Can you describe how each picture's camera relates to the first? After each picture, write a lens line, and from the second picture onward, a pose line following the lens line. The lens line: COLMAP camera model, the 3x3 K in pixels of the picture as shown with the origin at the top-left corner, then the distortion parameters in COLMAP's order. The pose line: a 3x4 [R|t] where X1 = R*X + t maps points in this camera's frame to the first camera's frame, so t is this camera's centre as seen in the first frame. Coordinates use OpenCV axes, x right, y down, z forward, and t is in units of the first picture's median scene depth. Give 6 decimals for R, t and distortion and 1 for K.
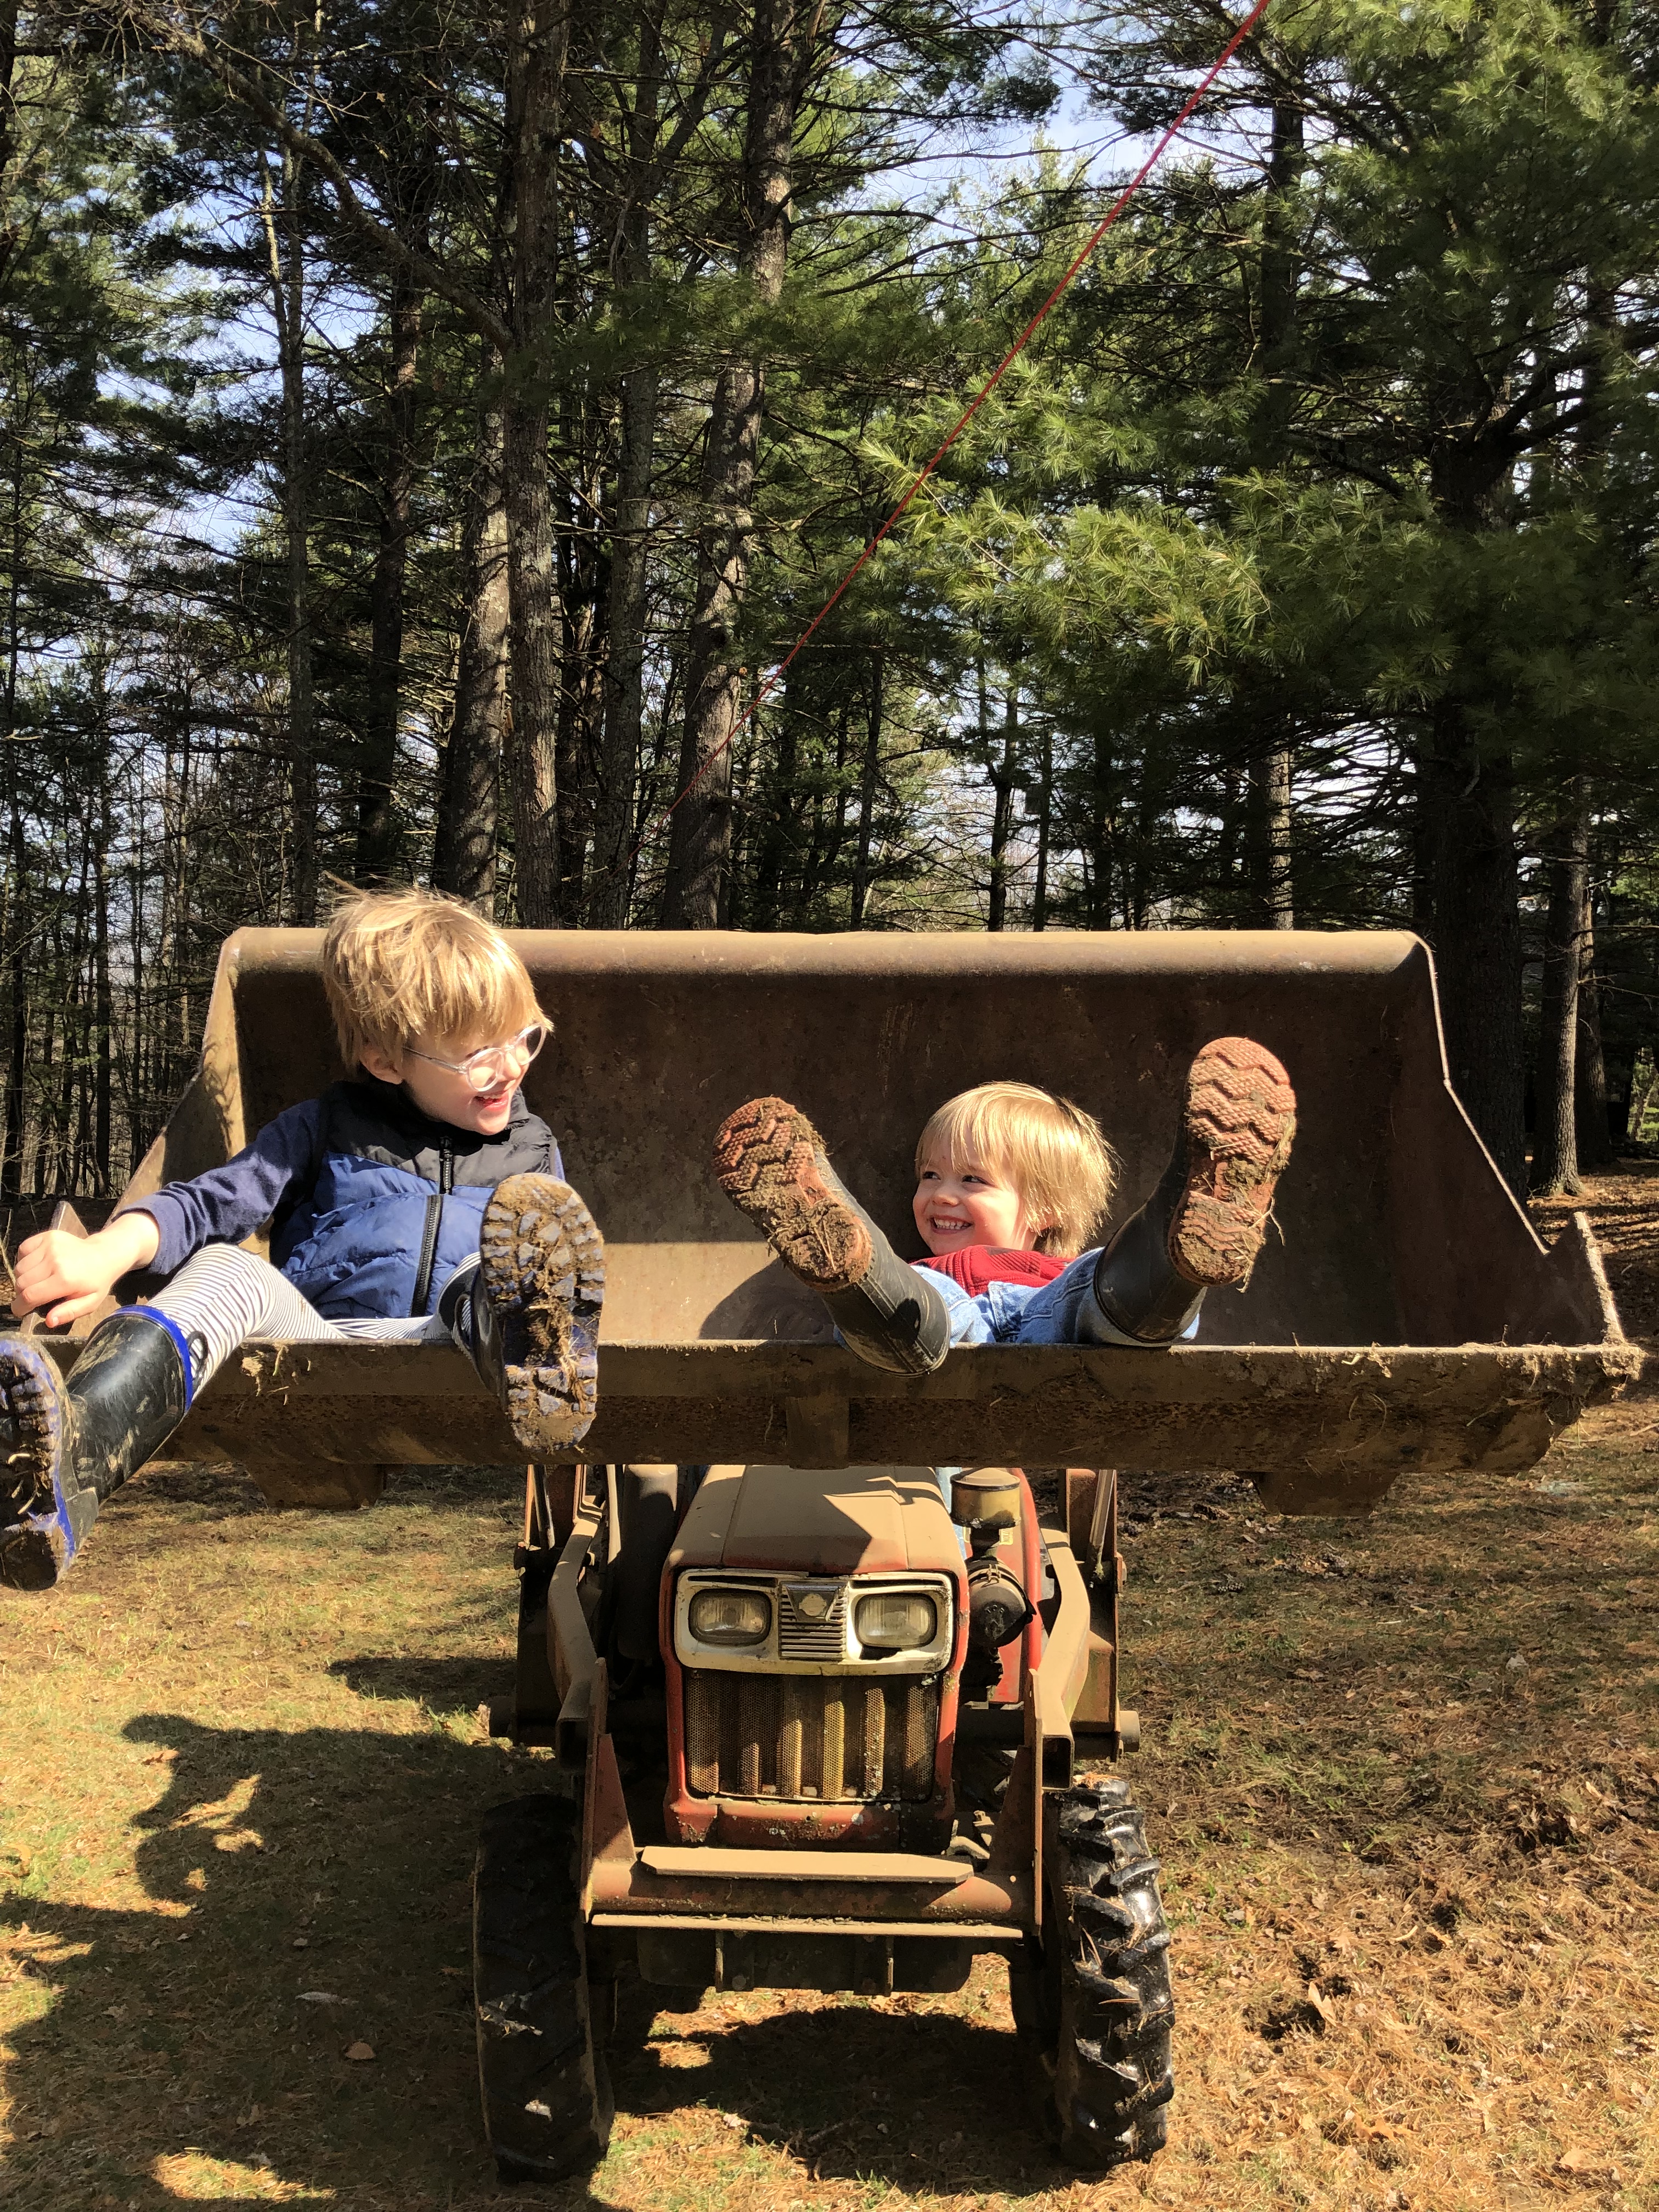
lens RADIAL K [[1803.8, 0, 829.5], [0, 1803.8, 1106.0], [0, 0, 1]] dist [-0.013188, 0.015266]
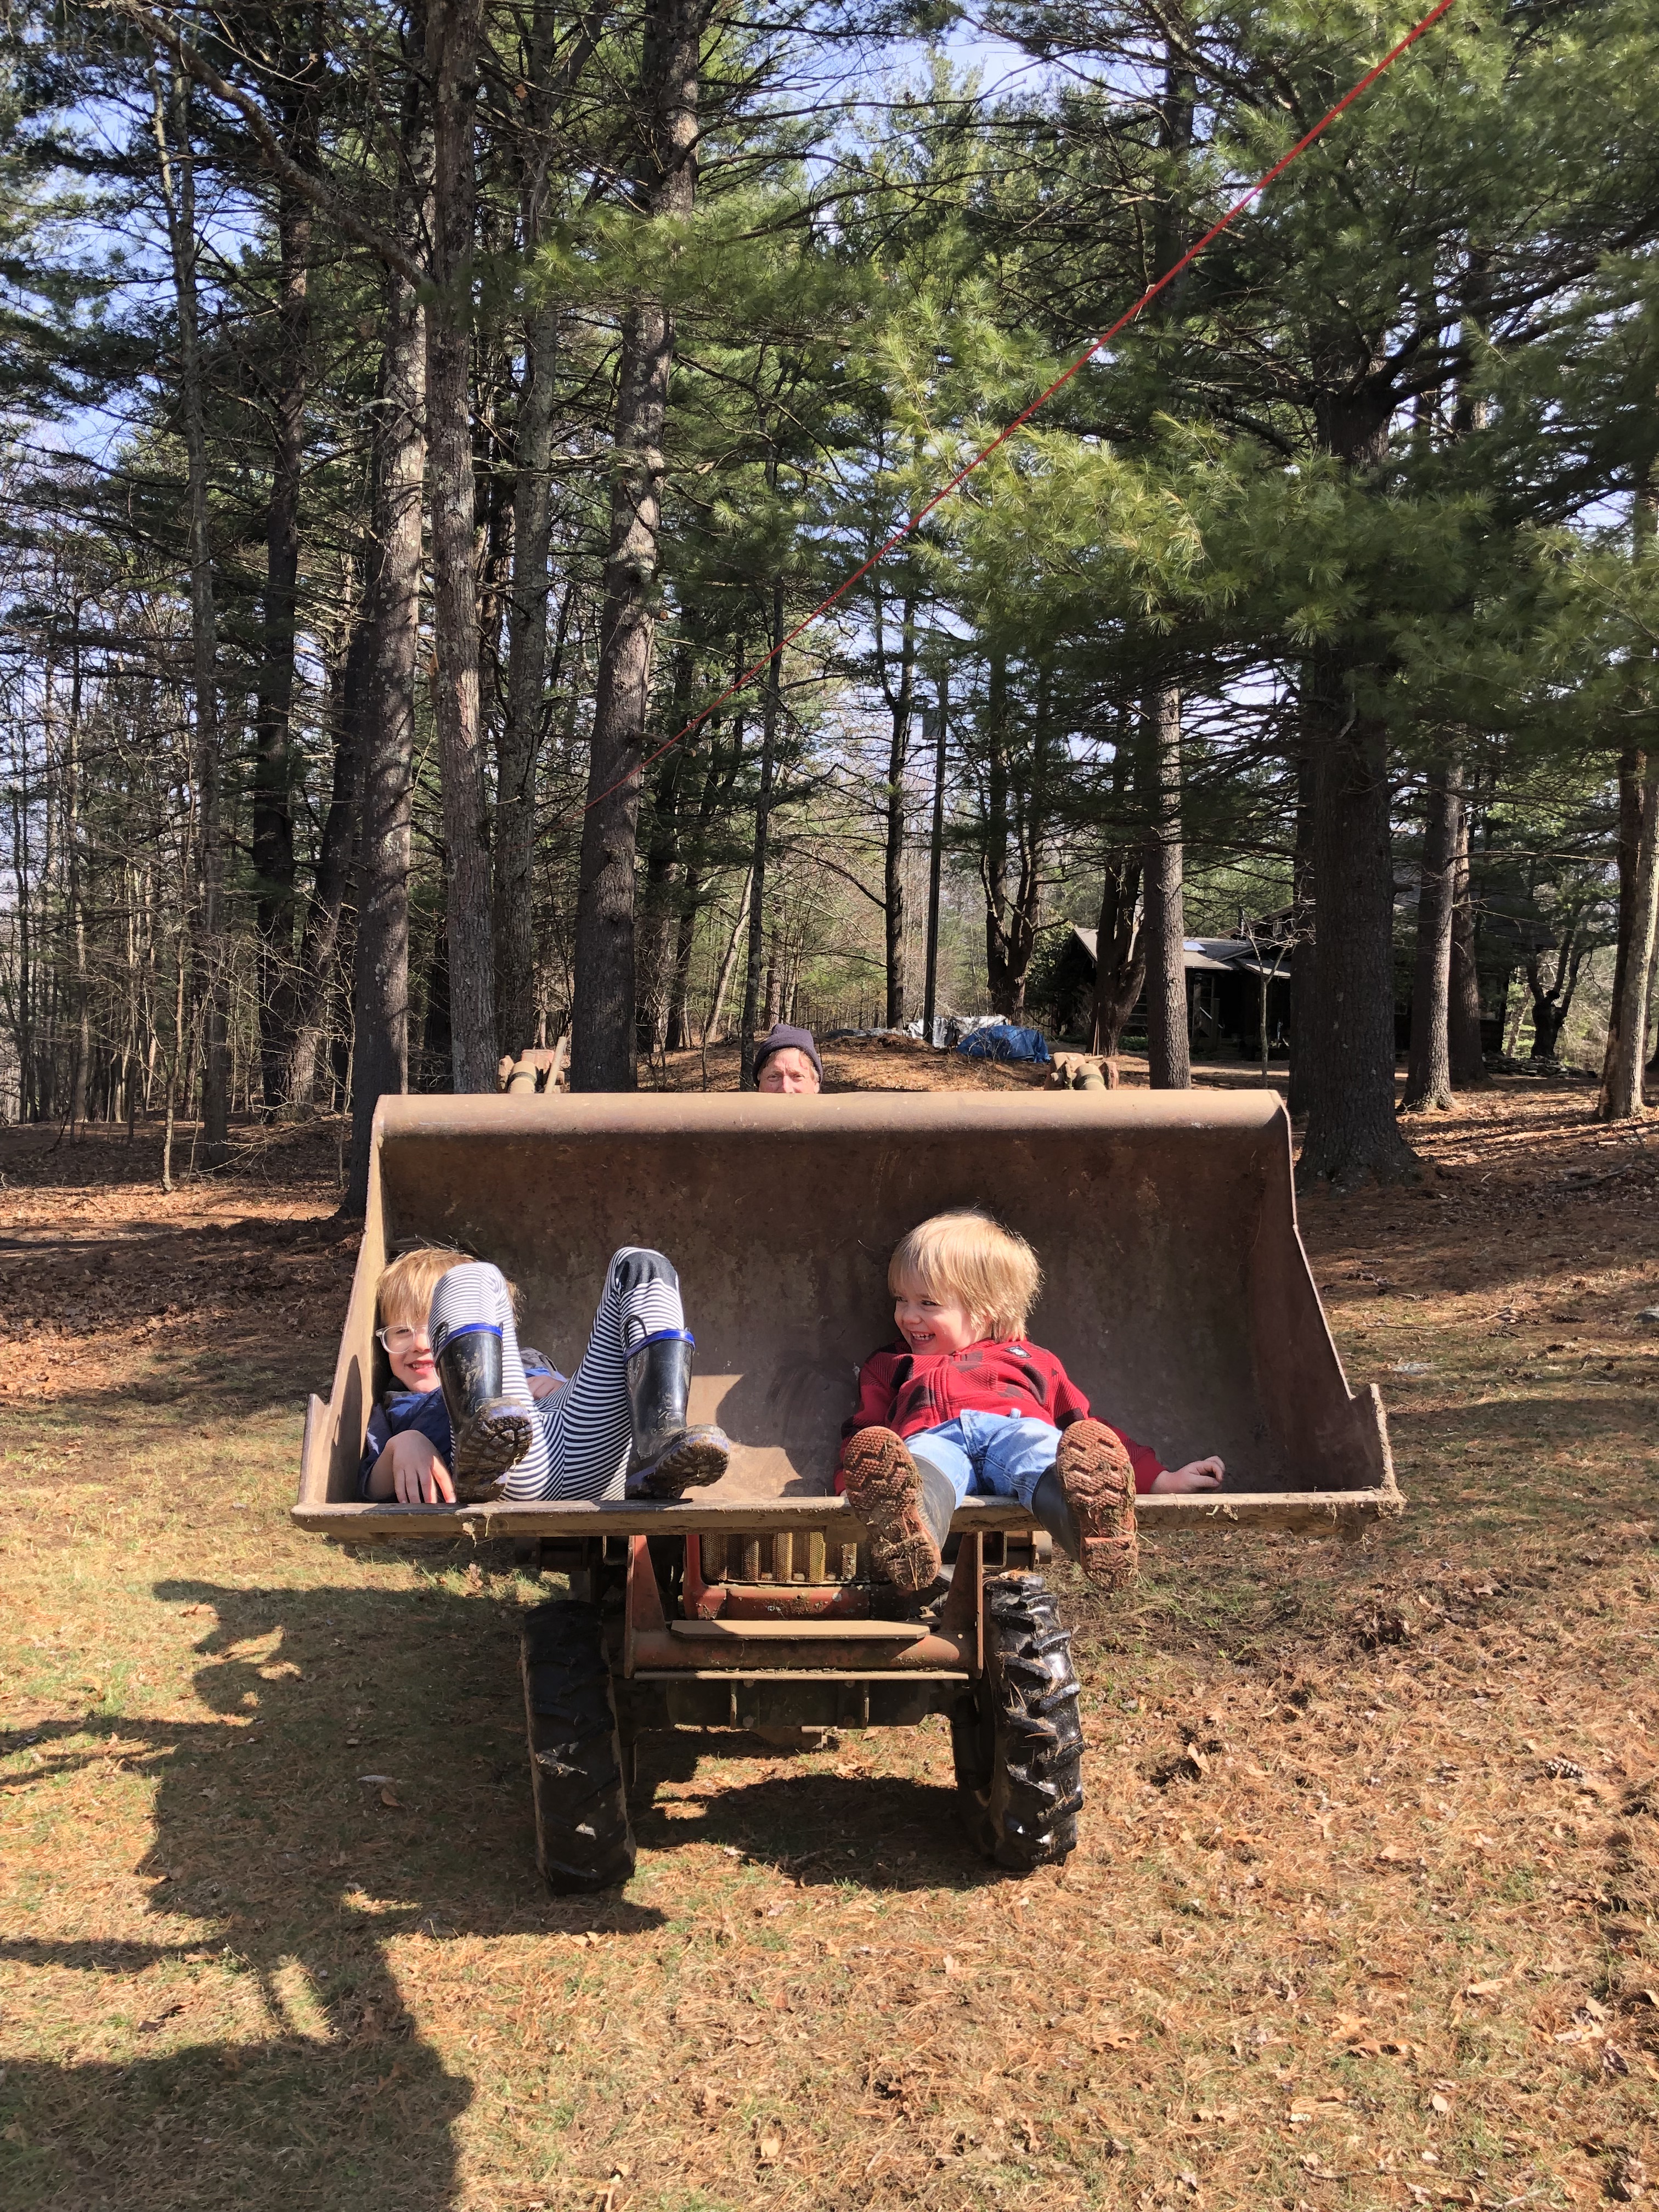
lens RADIAL K [[1803.8, 0, 829.5], [0, 1803.8, 1106.0], [0, 0, 1]] dist [-0.013188, 0.015266]
pose [[0.998289, -0.008756, 0.057812, -0.031573], [0.006254, 0.999041, 0.043325, -0.003201], [-0.058136, -0.042889, 0.997387, -0.133503]]
